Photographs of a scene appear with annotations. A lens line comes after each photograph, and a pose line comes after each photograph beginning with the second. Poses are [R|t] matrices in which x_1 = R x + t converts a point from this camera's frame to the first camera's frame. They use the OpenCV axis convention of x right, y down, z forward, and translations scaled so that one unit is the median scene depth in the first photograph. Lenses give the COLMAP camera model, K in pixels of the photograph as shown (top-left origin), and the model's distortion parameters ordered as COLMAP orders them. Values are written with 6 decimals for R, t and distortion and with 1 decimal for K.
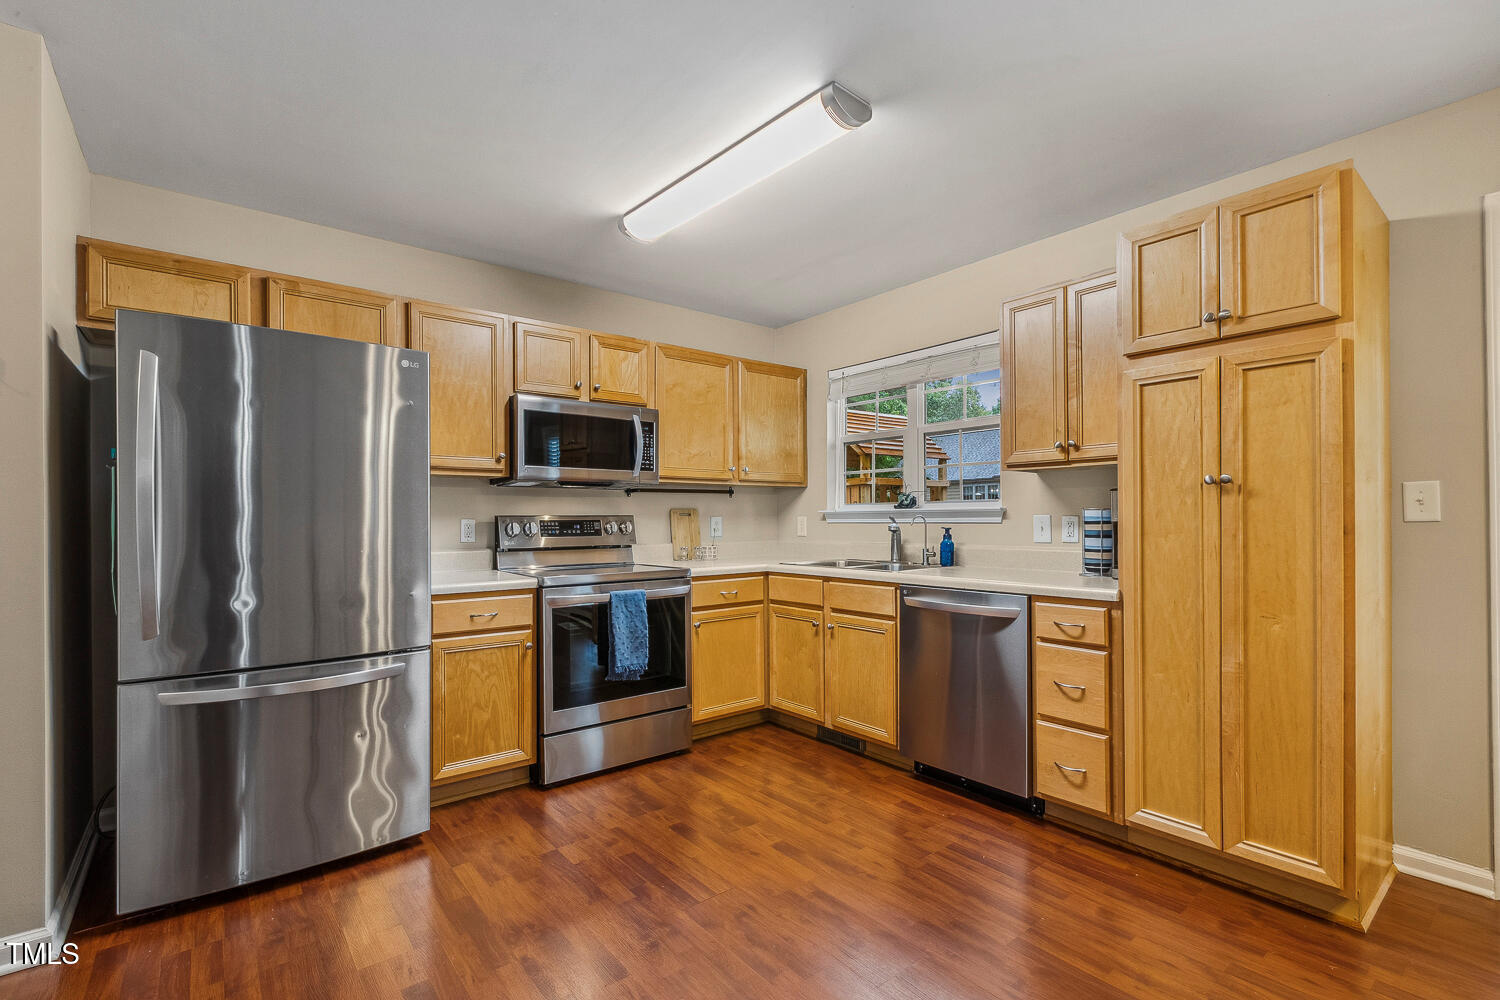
lens RADIAL K [[676.7, 0, 739.8], [0, 676.7, 517.5], [0, 0, 1]] dist [0.001141, -0.000925]
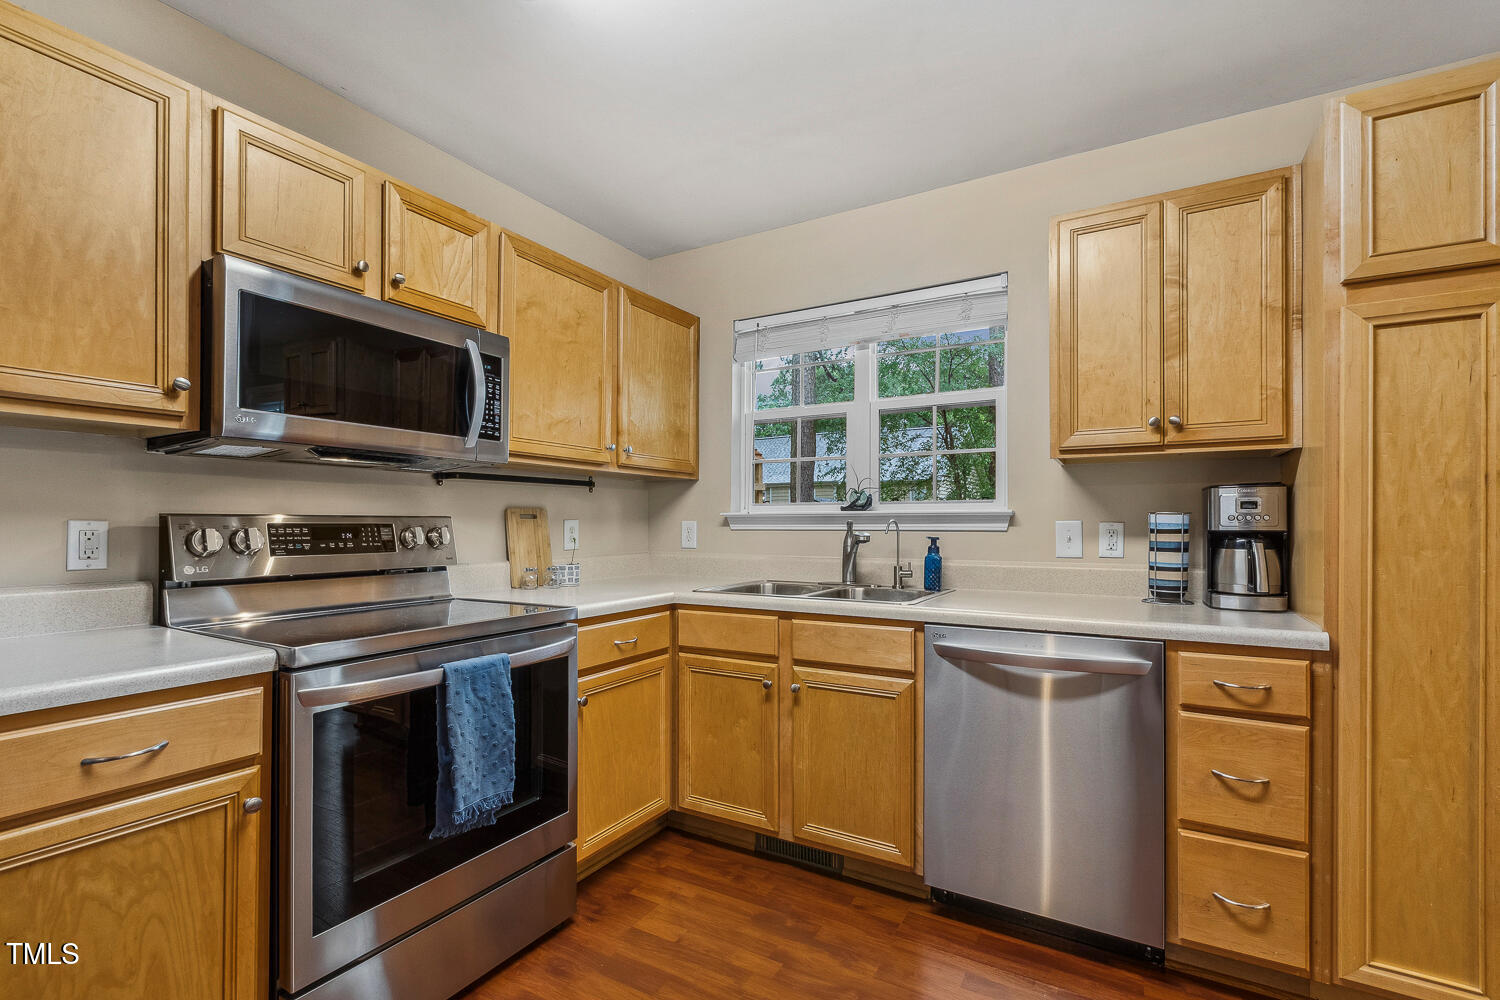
lens RADIAL K [[676.7, 0, 750.0], [0, 676.7, 519.6], [0, 0, 1]] dist [0.001141, -0.000925]
pose [[0.931086, 0.008713, 0.364697, -0.156261], [-0.006637, 0.999954, -0.006945, 0.002469], [-0.364741, 0.004046, 0.931100, 0.424587]]
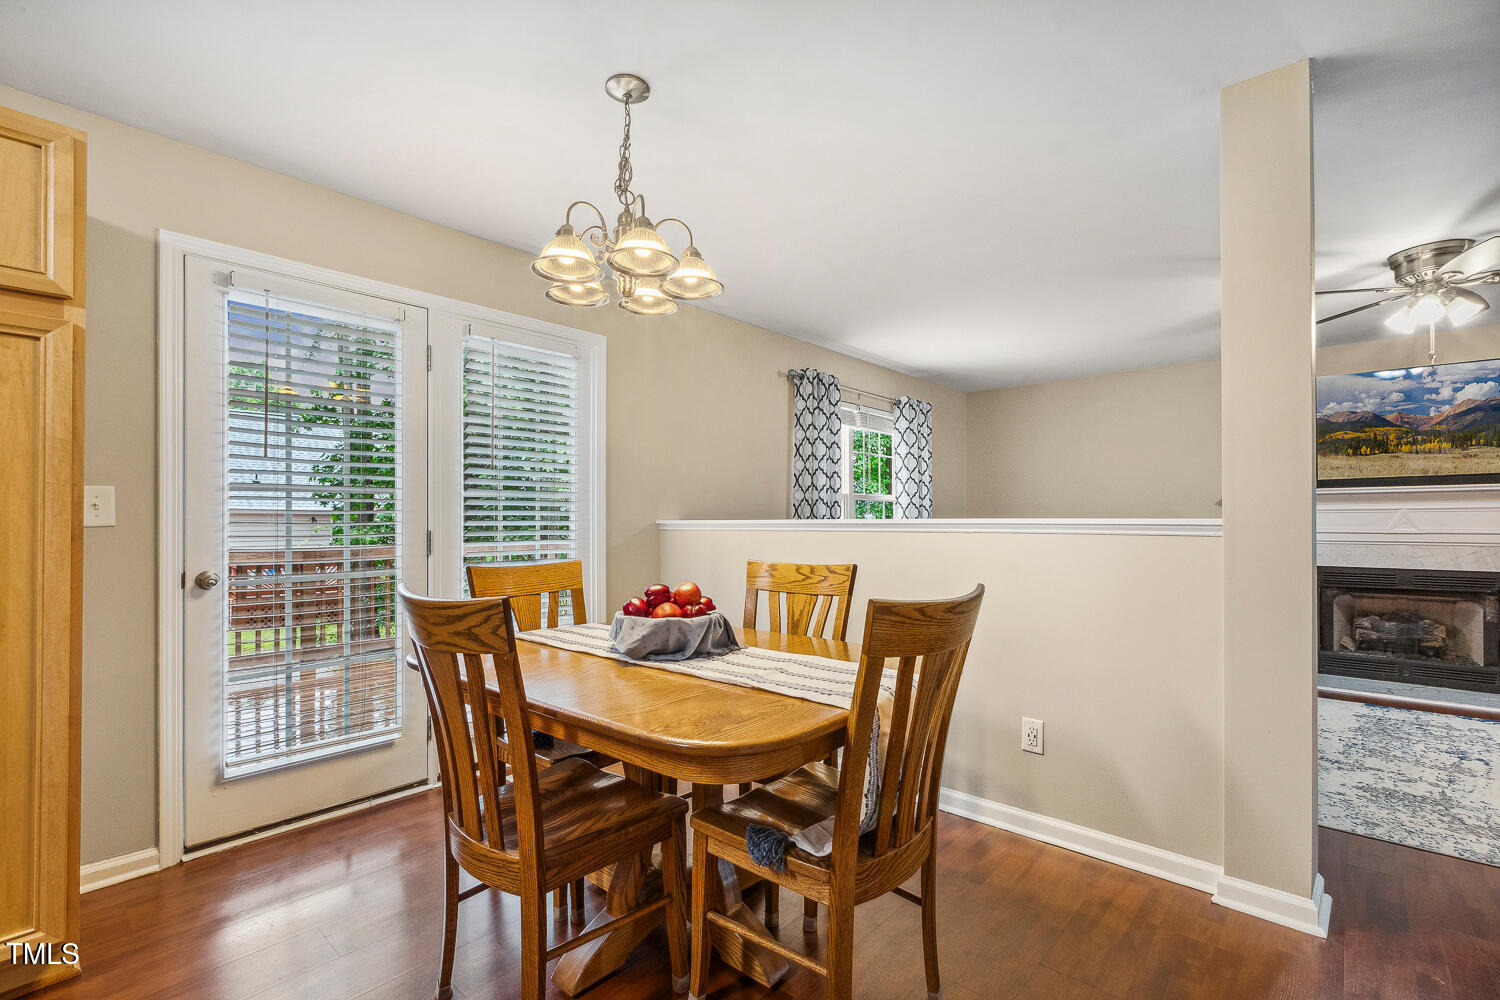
lens RADIAL K [[676.7, 0, 759.0], [0, 676.7, 513.0], [0, 0, 1]] dist [0.001141, -0.000925]
pose [[-0.180024, 0.018036, 0.983497, -0.091694], [0.004403, 0.999837, -0.017530, 0.004788], [-0.983652, 0.001175, -0.180074, 0.151026]]
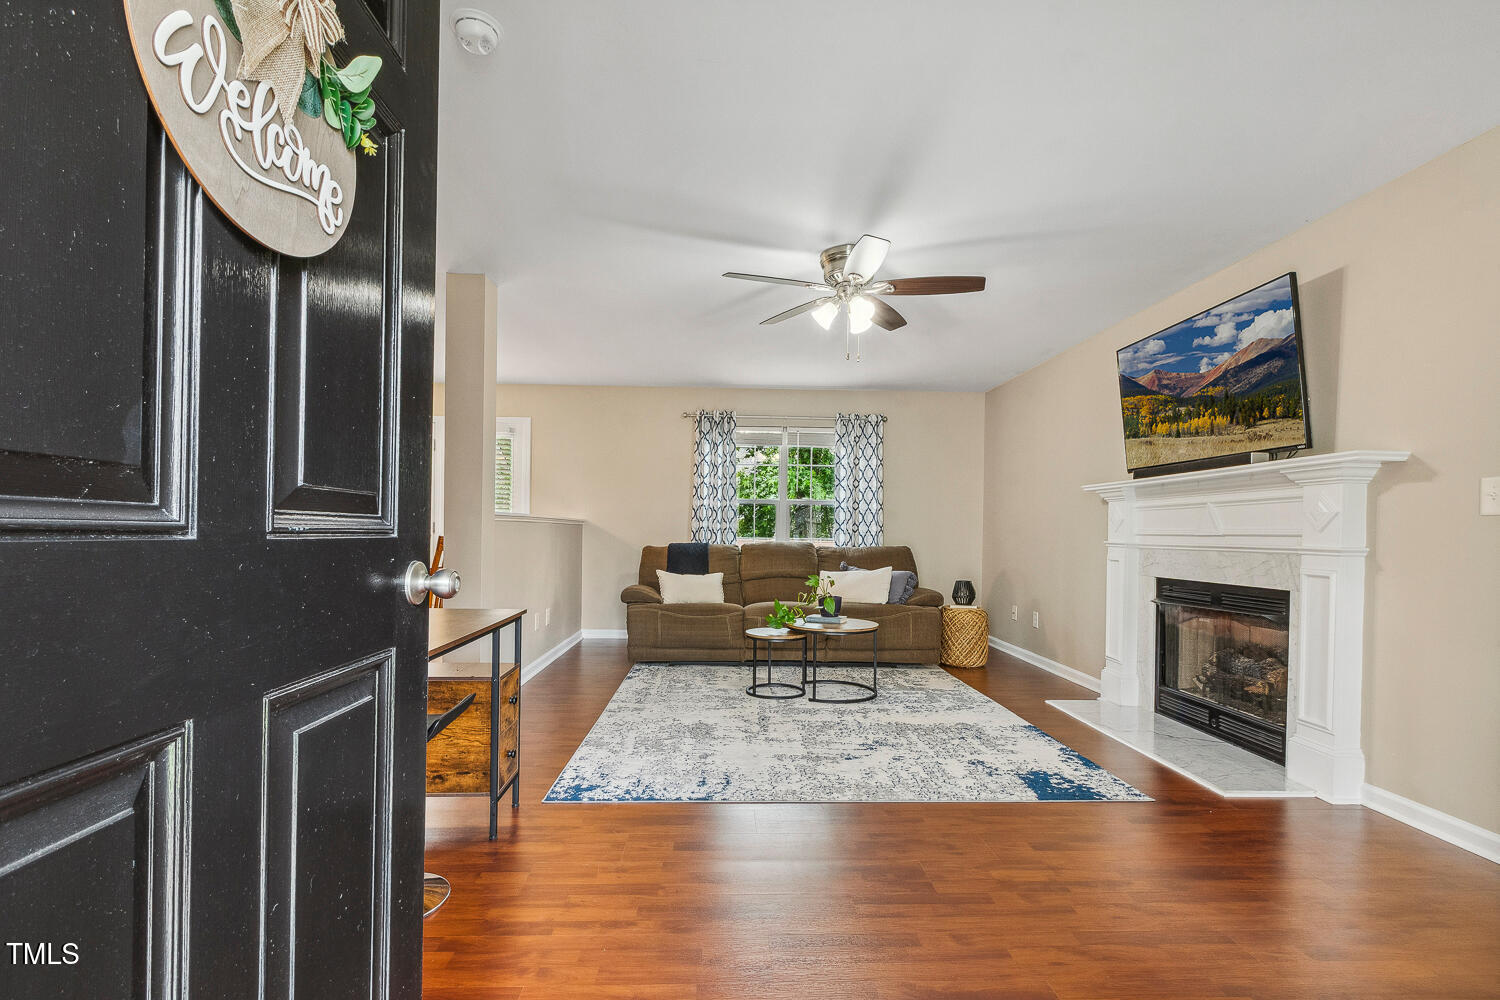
lens RADIAL K [[676.7, 0, 758.7], [0, 676.7, 543.5], [0, 0, 1]] dist [0.001141, -0.000925]
pose [[0.578139, -0.003408, 0.815931, -0.231112], [-0.012690, 0.999833, 0.013168, 0.036760], [-0.815840, -0.017967, 0.577999, -1.594544]]
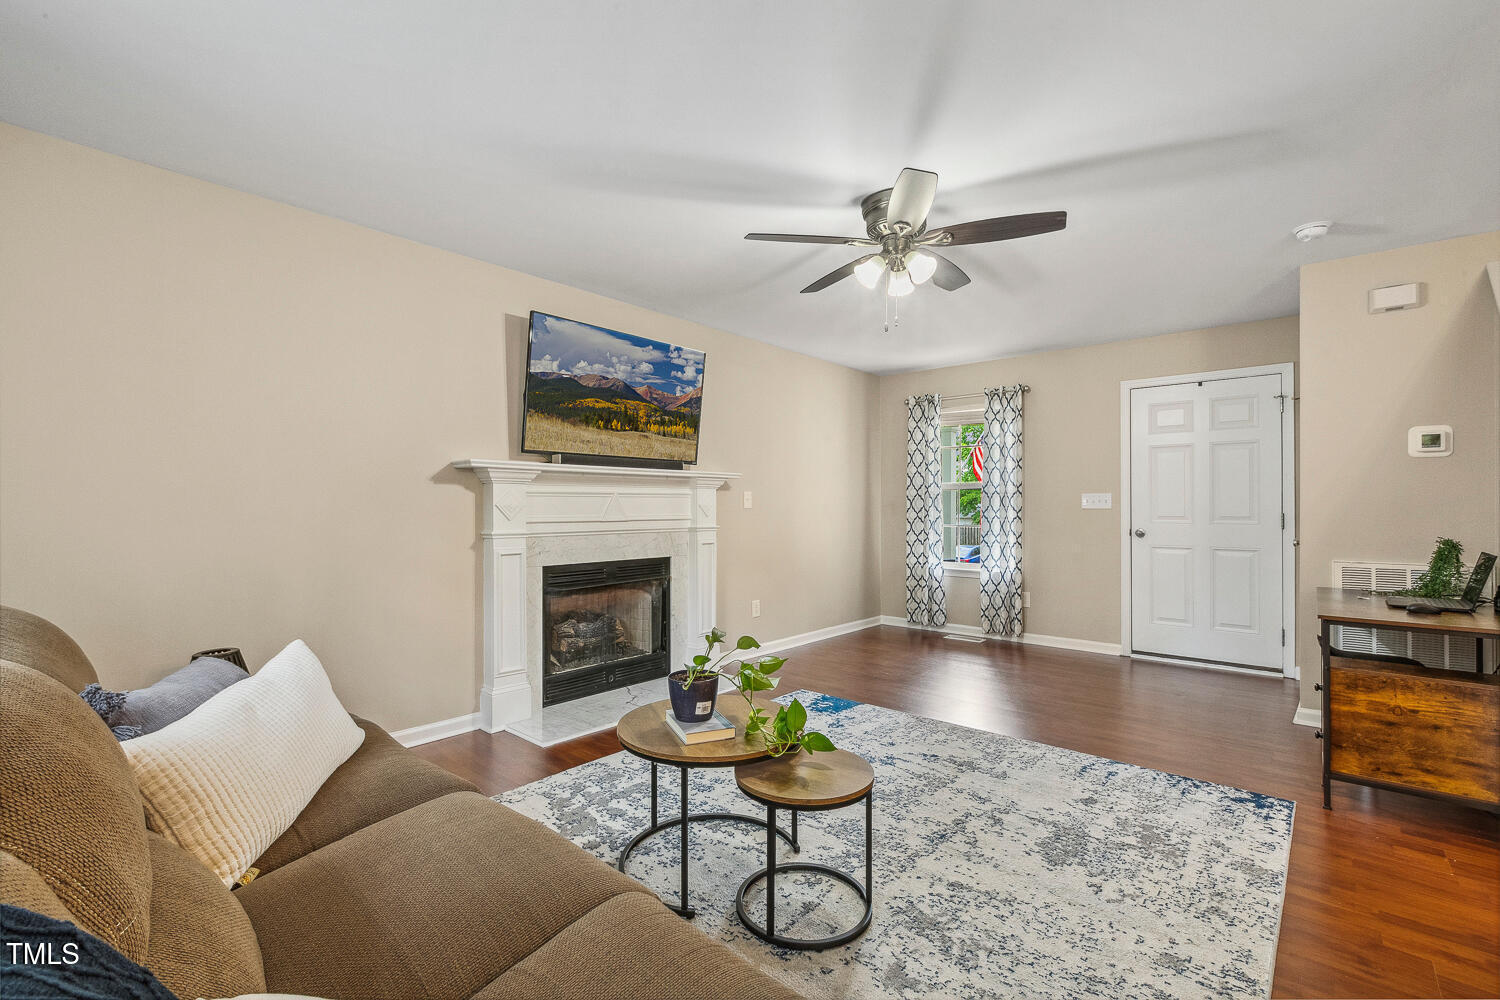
lens RADIAL K [[662.6, 0, 748.0], [0, 662.6, 501.4], [0, 0, 1]] dist [0.000317, -0.001157]
pose [[-0.984606, 0.000950, -0.174785, 1.118377], [0.001397, 0.999996, -0.002436, -0.007038], [0.174782, -0.002643, -0.984604, -0.198988]]
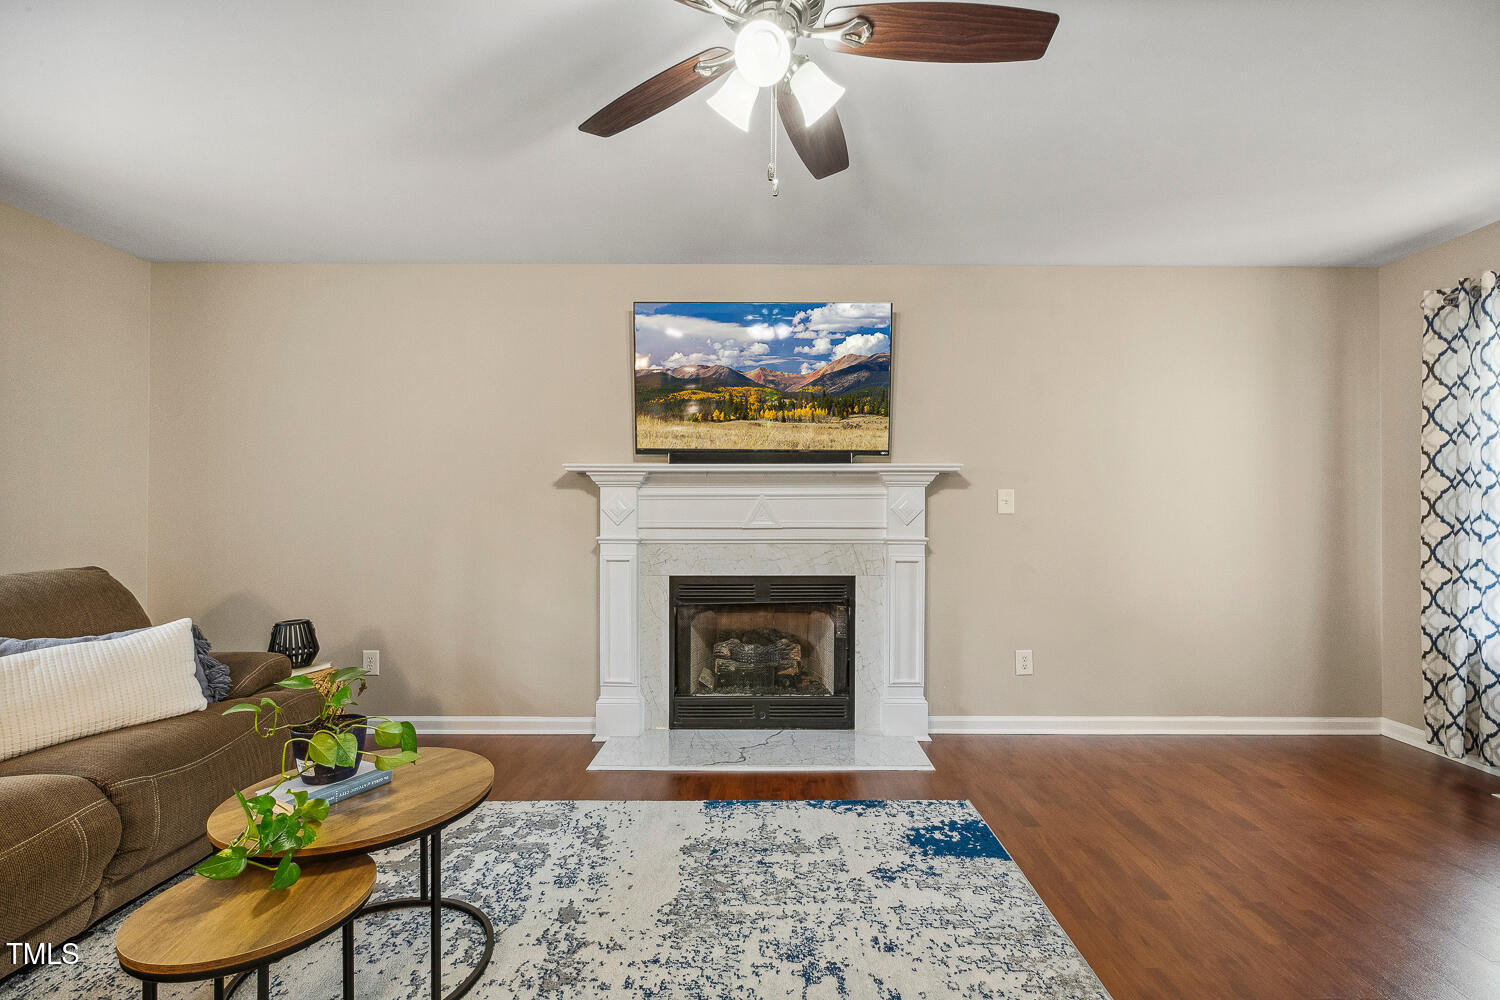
lens RADIAL K [[676.7, 0, 761.8], [0, 676.7, 495.9], [0, 0, 1]] dist [0.001141, -0.000925]
pose [[-0.783262, 0.016256, 0.621480, 0.436361], [0.004060, 0.999771, -0.021033, -0.002386], [-0.621679, -0.013951, -0.783148, -0.657169]]
